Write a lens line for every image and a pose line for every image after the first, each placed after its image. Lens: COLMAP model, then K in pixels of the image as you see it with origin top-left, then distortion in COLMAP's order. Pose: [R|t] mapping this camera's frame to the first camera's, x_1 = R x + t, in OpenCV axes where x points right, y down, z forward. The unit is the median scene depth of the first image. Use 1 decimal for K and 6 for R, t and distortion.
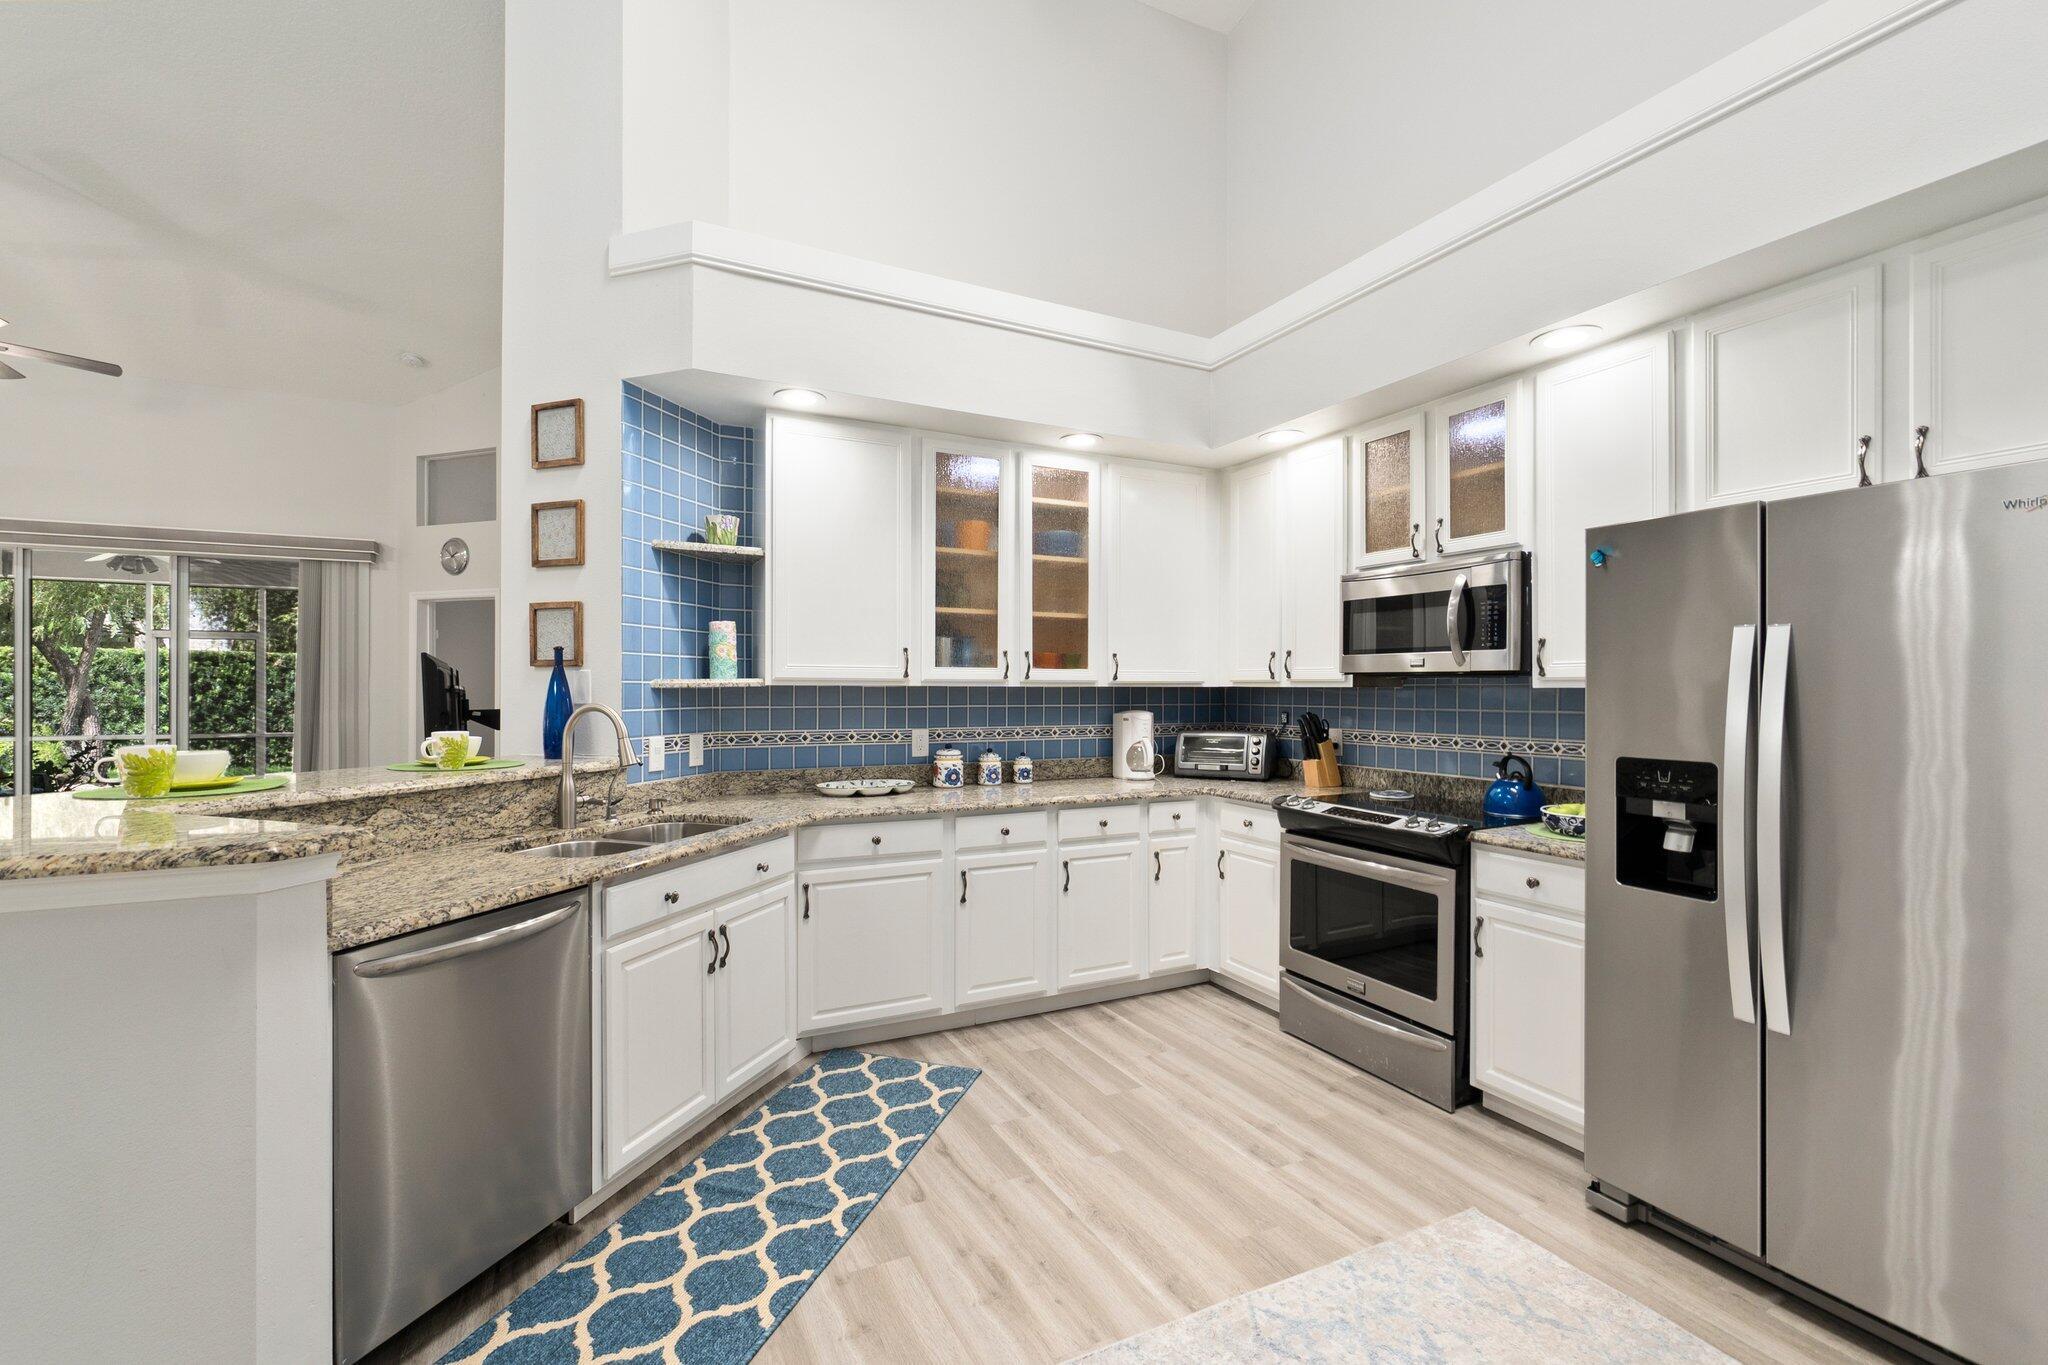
lens RADIAL K [[877.1, 0, 1012.1], [0, 877.1, 693.0], [0, 0, 1]] dist [-0.007819, 0.002464]
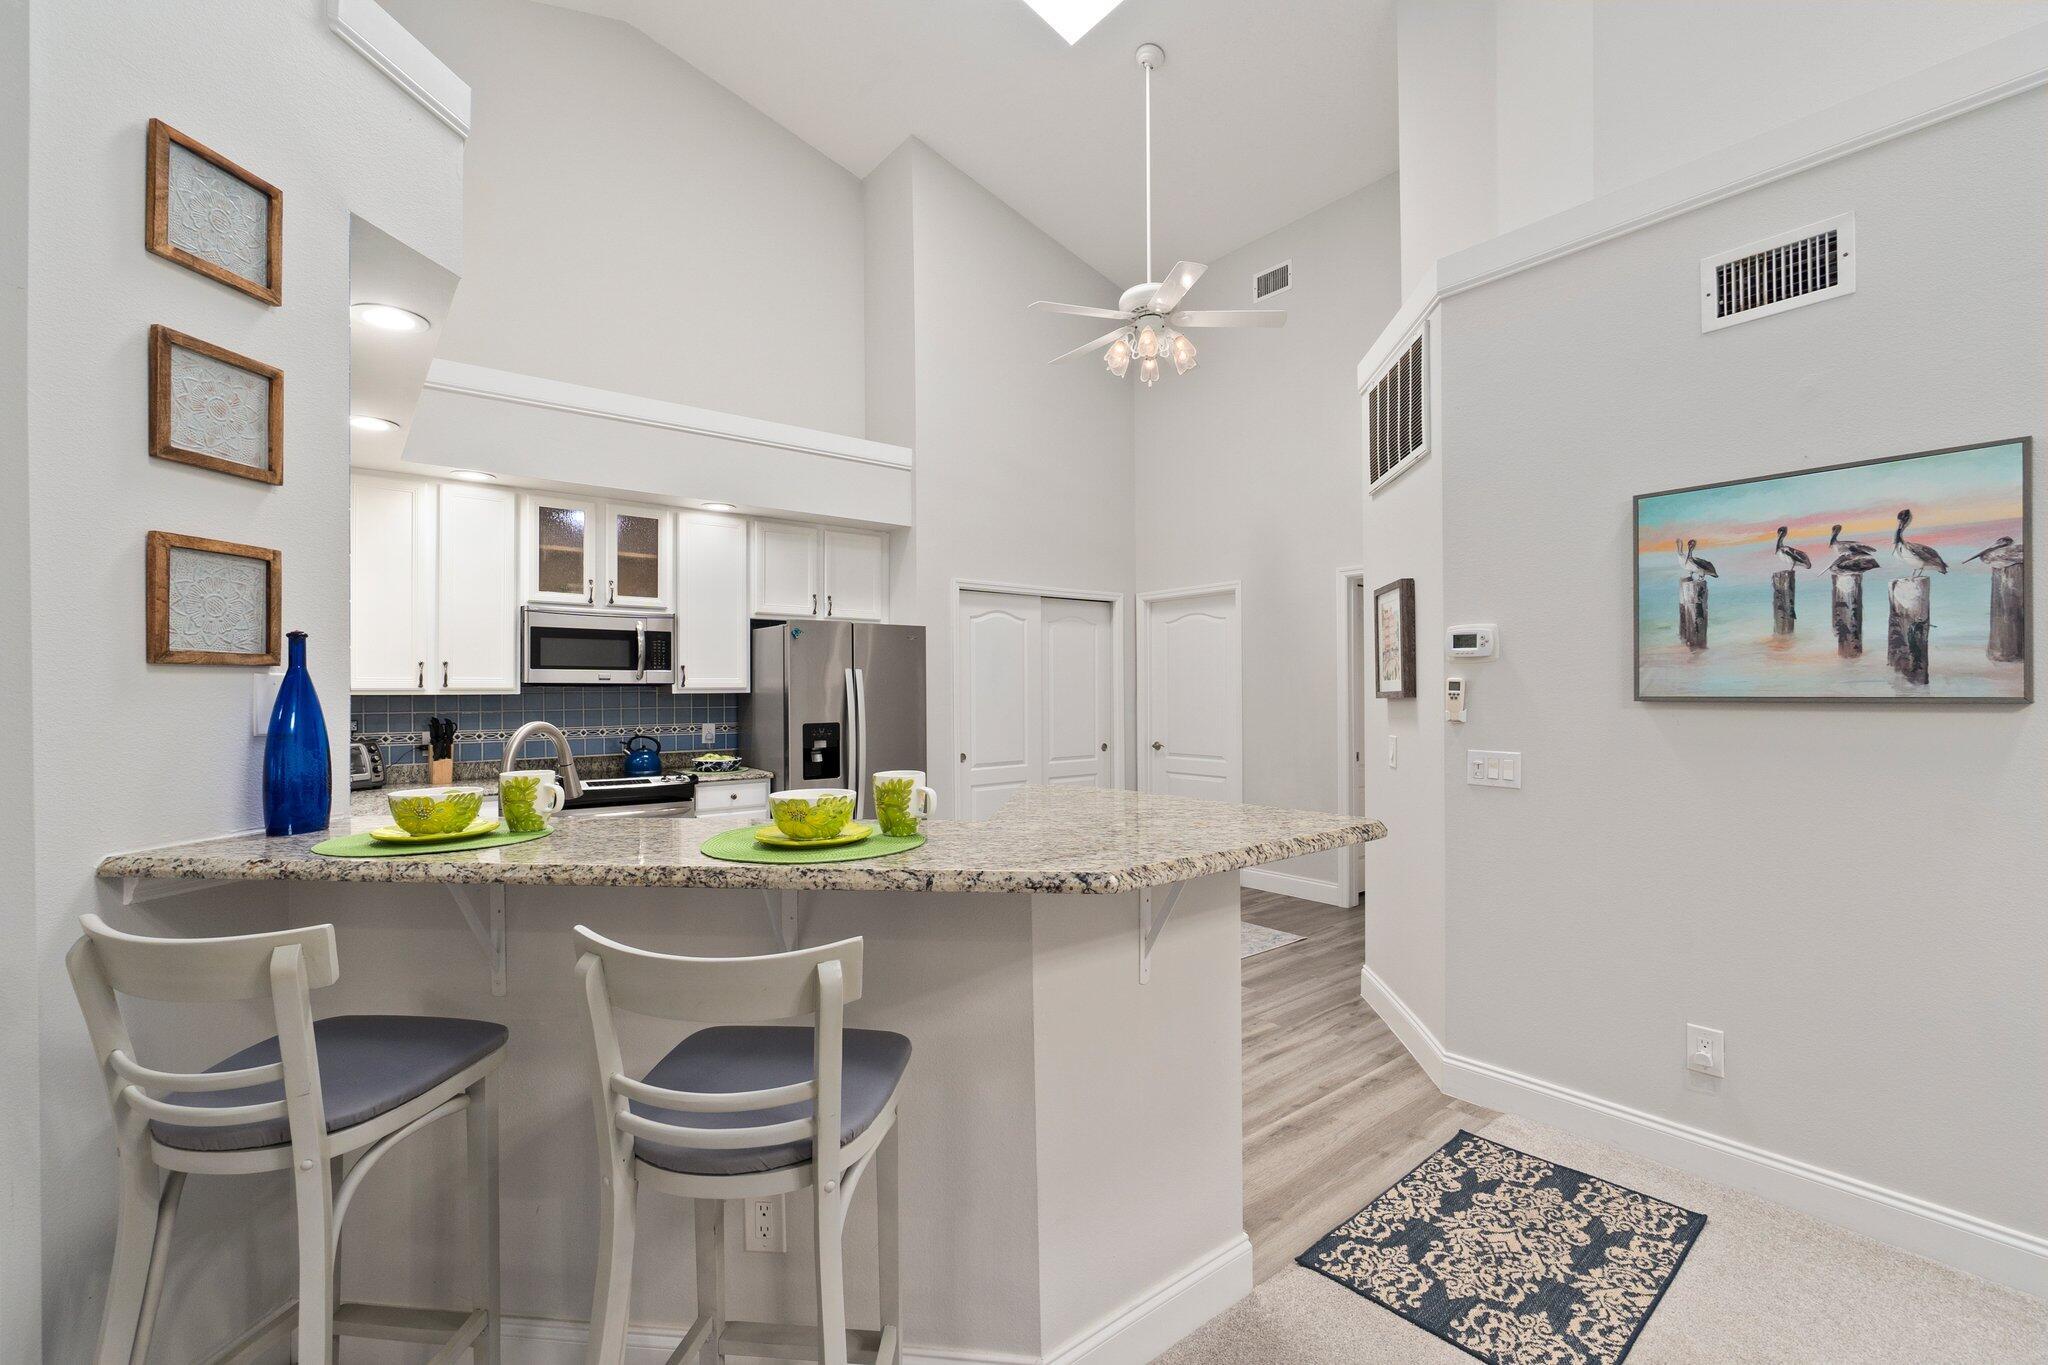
lens RADIAL K [[877.1, 0, 1019.9], [0, 877.1, 688.4], [0, 0, 1]] dist [-0.007819, 0.002464]
pose [[-0.208974, 0.000217, 0.977921, -1.112951], [0.011150, 0.999936, 0.002161, -0.011412], [-0.977858, 0.011355, -0.208963, 0.635074]]
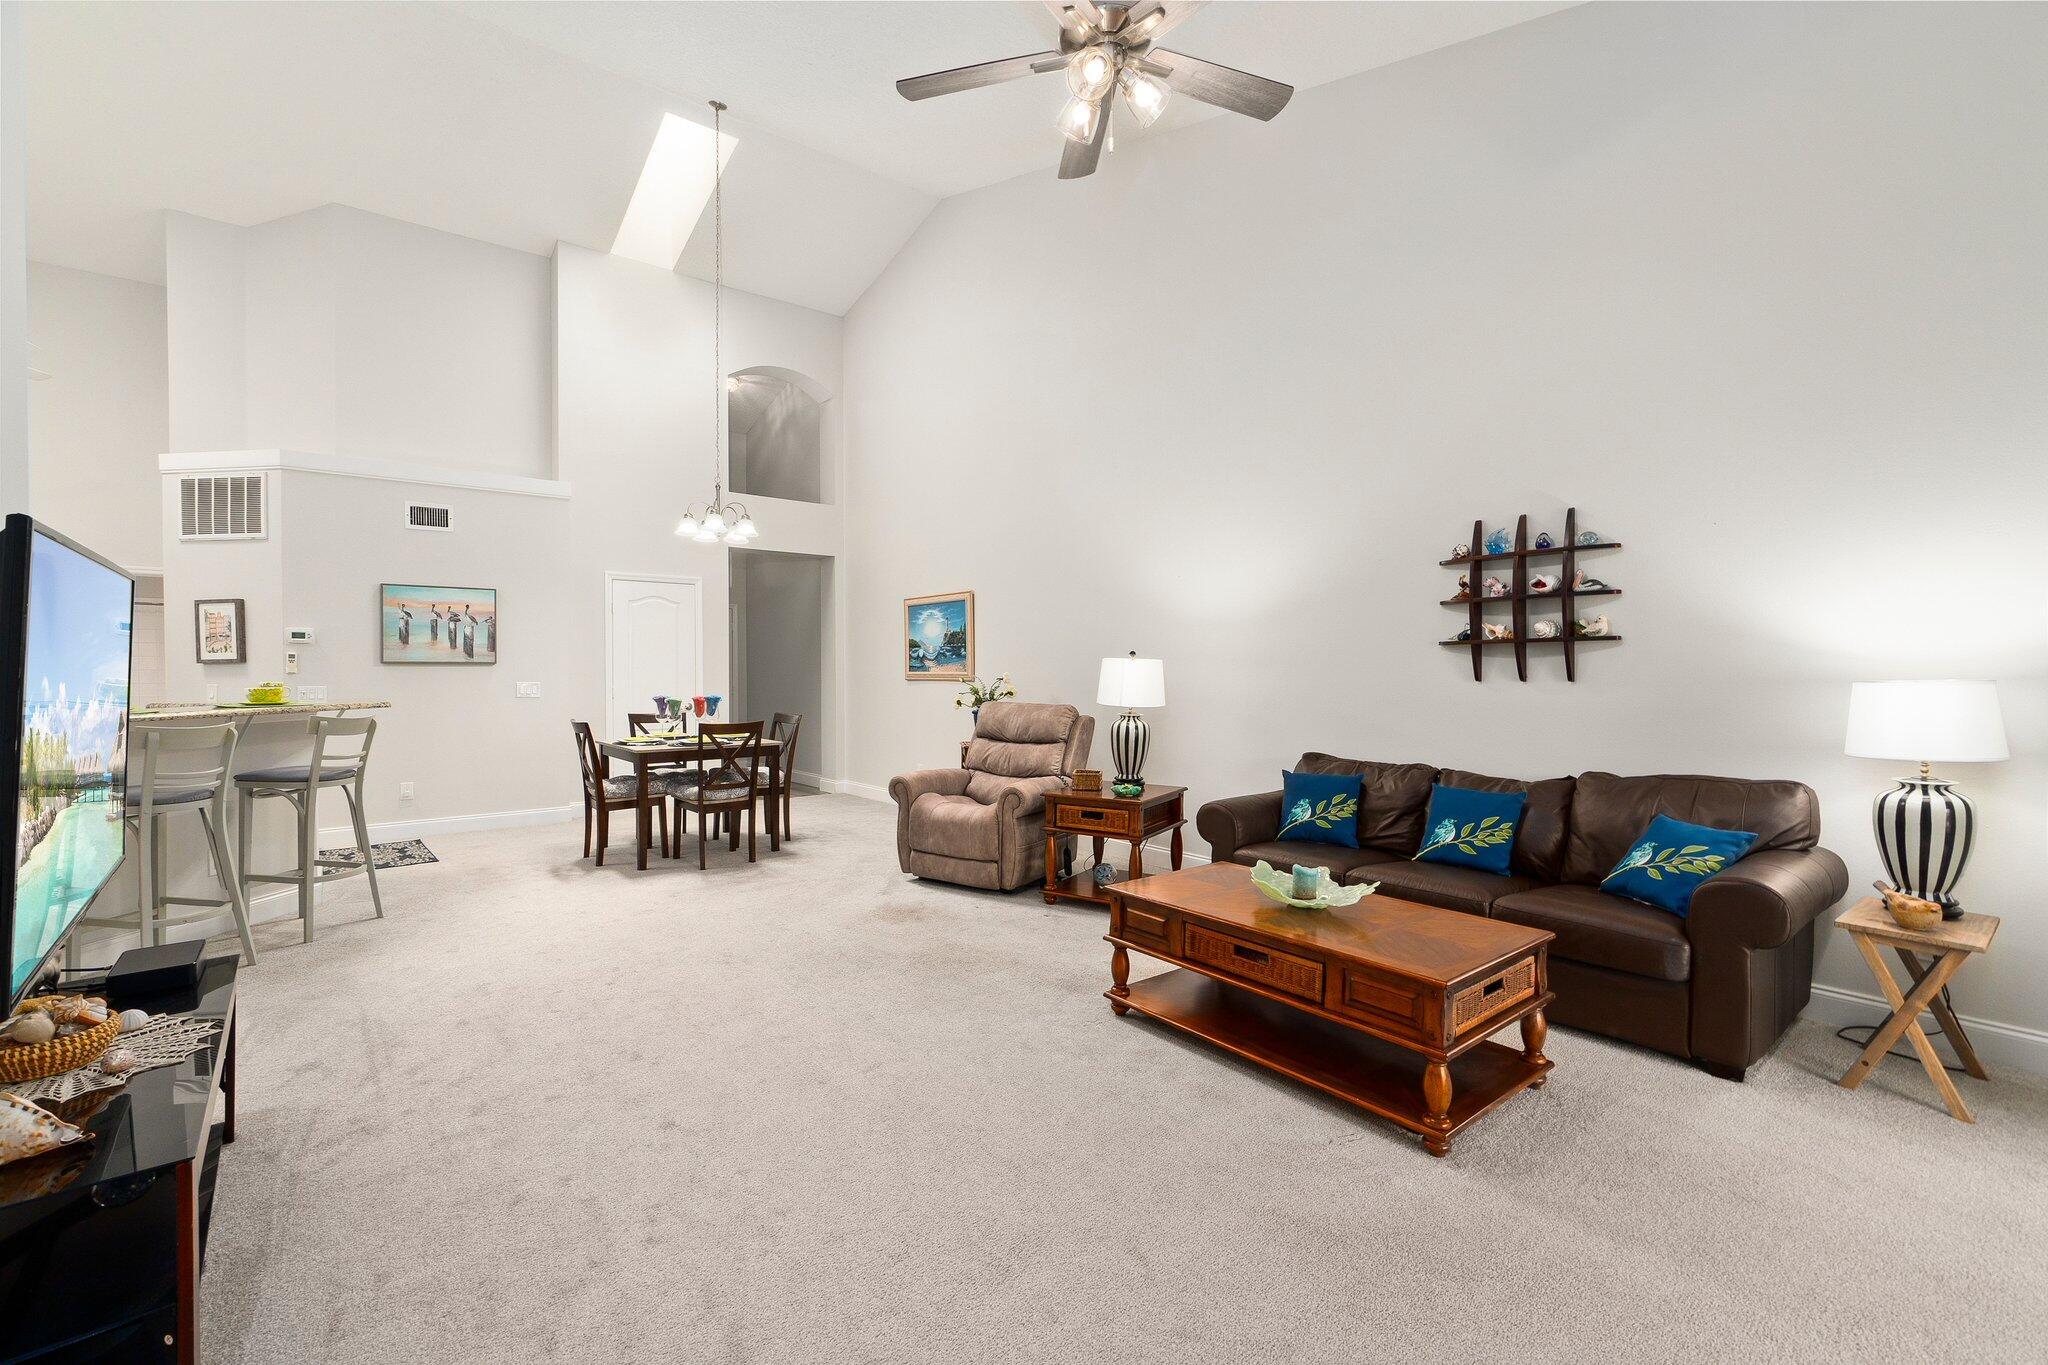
lens RADIAL K [[877.1, 0, 1005.5], [0, 877.1, 679.7], [0, 0, 1]] dist [-0.007819, 0.002464]
pose [[-0.978411, -0.000900, -0.206667, -1.441709], [-0.004244, 0.999867, 0.015736, 0.007203], [0.206625, 0.016274, -0.978285, 2.145120]]
